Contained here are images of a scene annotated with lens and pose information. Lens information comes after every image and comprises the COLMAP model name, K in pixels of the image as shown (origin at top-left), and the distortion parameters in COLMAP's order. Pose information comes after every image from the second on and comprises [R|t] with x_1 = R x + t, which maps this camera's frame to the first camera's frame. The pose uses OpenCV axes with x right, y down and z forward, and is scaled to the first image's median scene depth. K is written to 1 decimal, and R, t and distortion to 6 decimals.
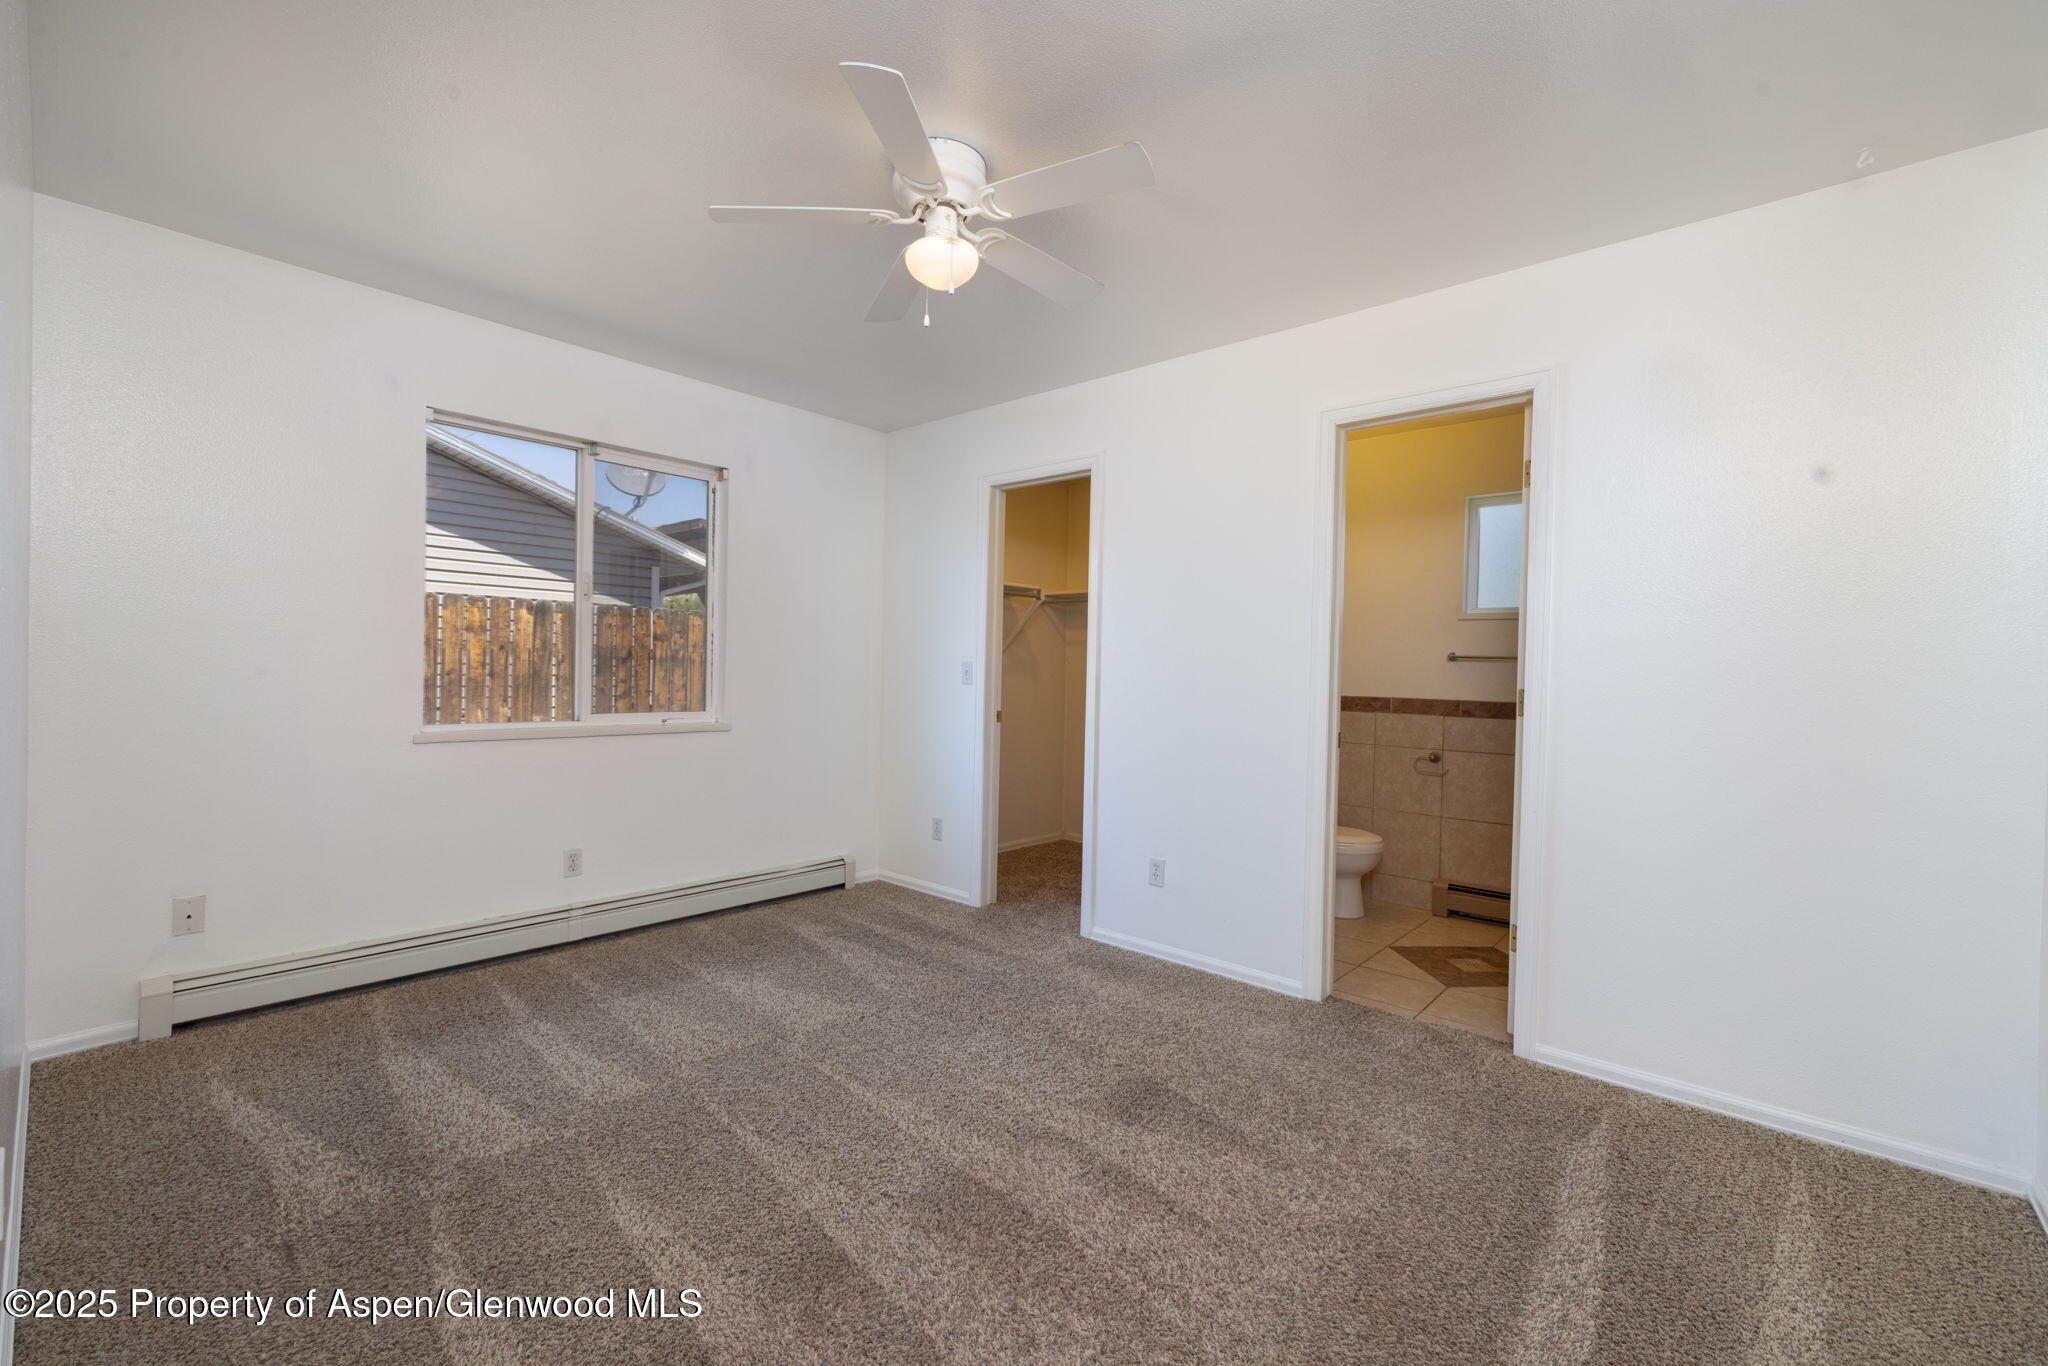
lens RADIAL K [[854.1, 0, 1026.2], [0, 854.1, 678.5], [0, 0, 1]] dist [0.000479, 0.000261]
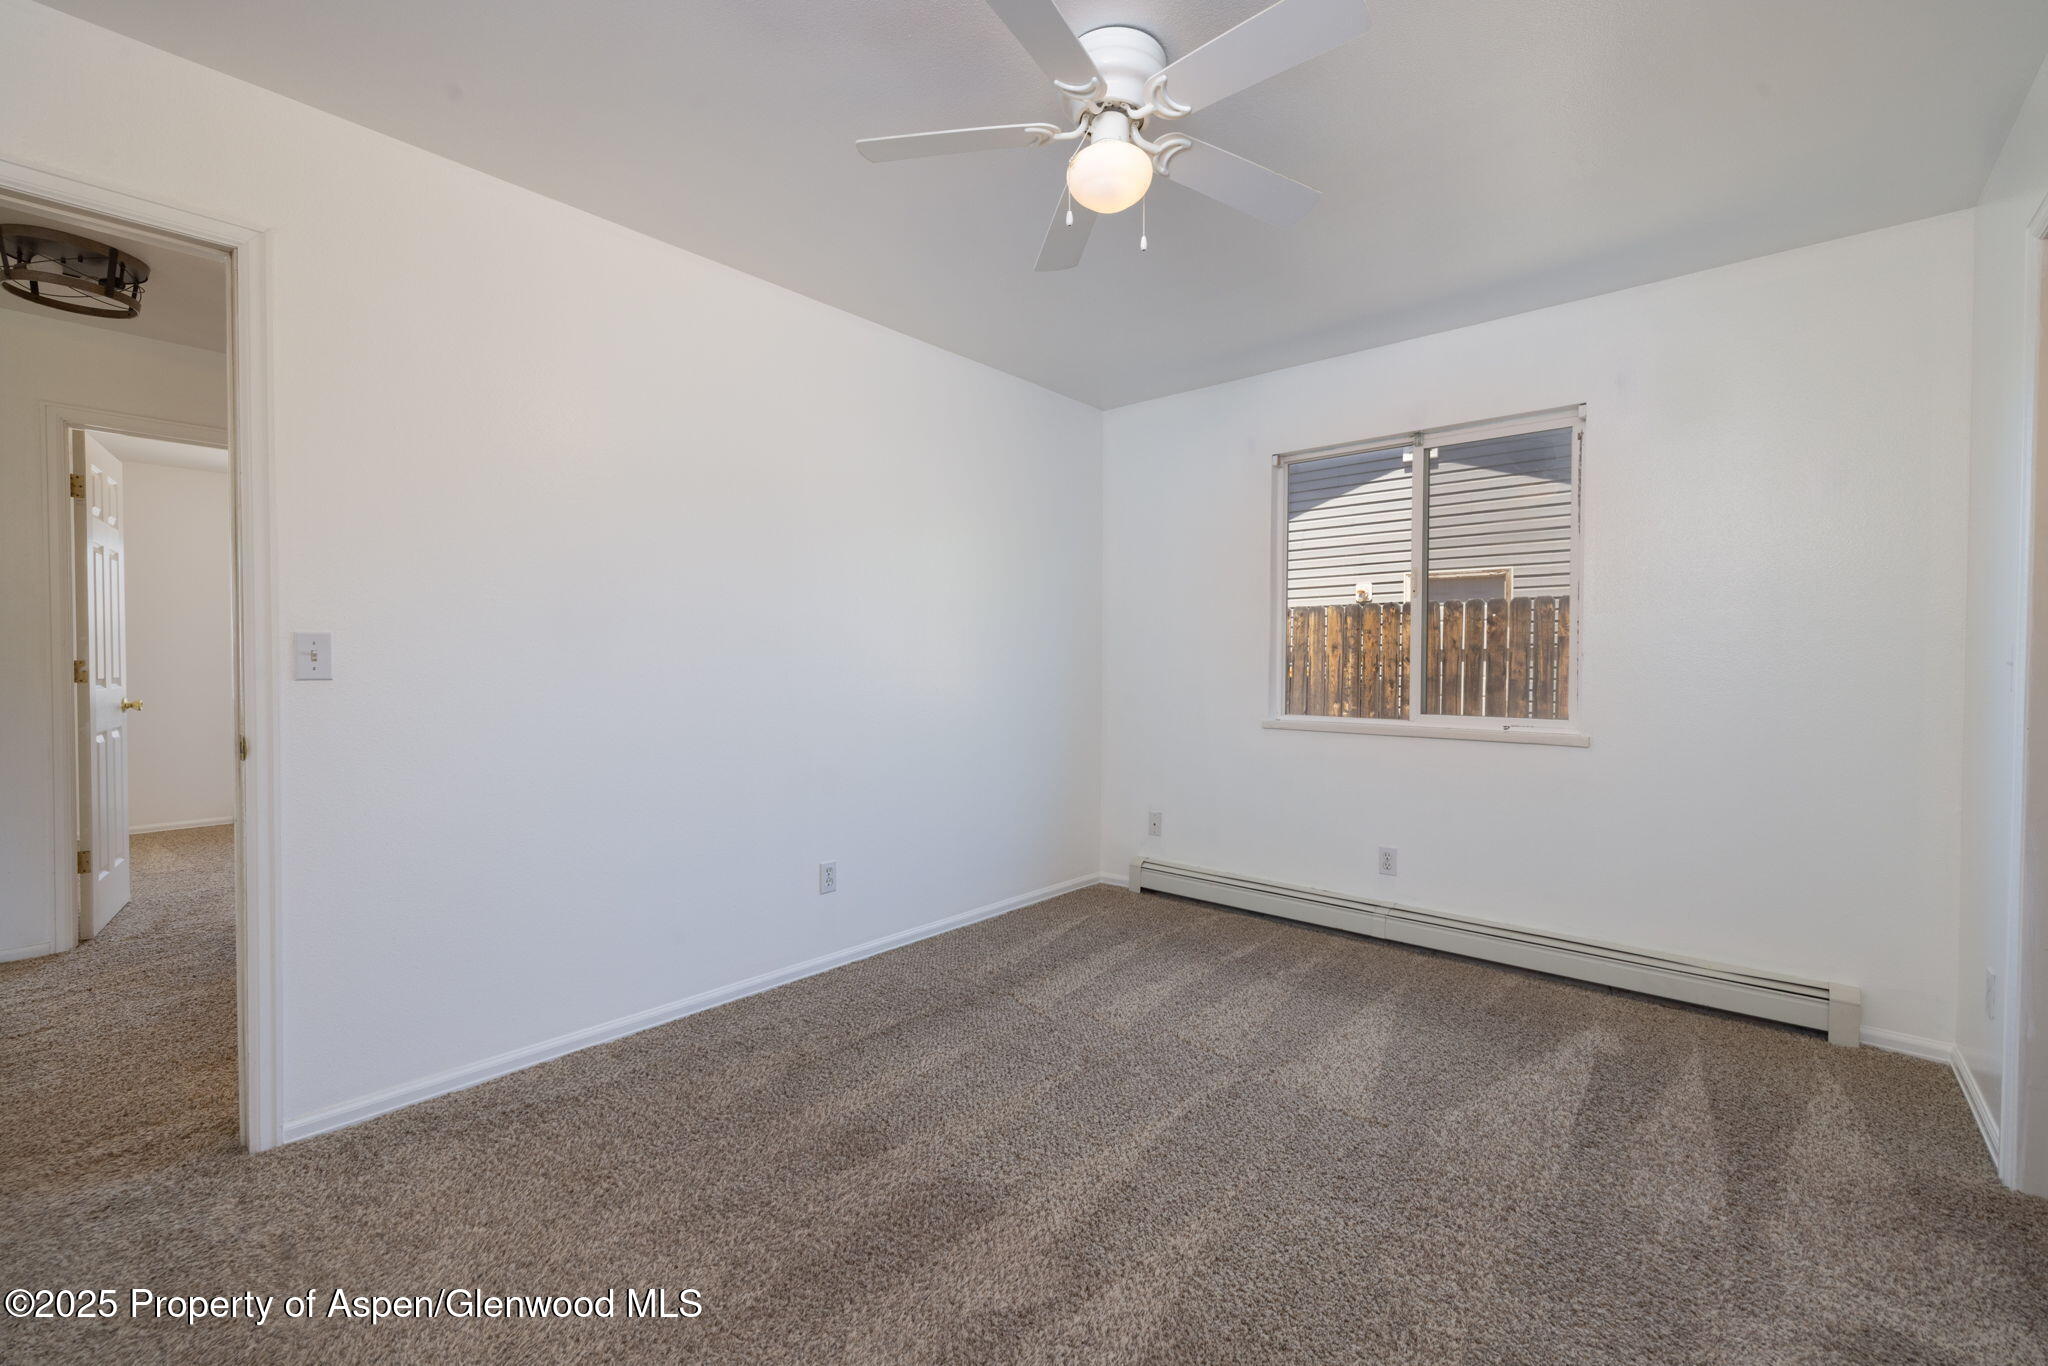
lens RADIAL K [[854.1, 0, 1026.2], [0, 854.1, 678.5], [0, 0, 1]] dist [0.000479, 0.000261]
pose [[-0.000800, -0.002890, -0.999996, 0.628993], [-0.012984, 0.999912, -0.002880, 0.013829], [0.999915, 0.012982, -0.000838, 0.770151]]
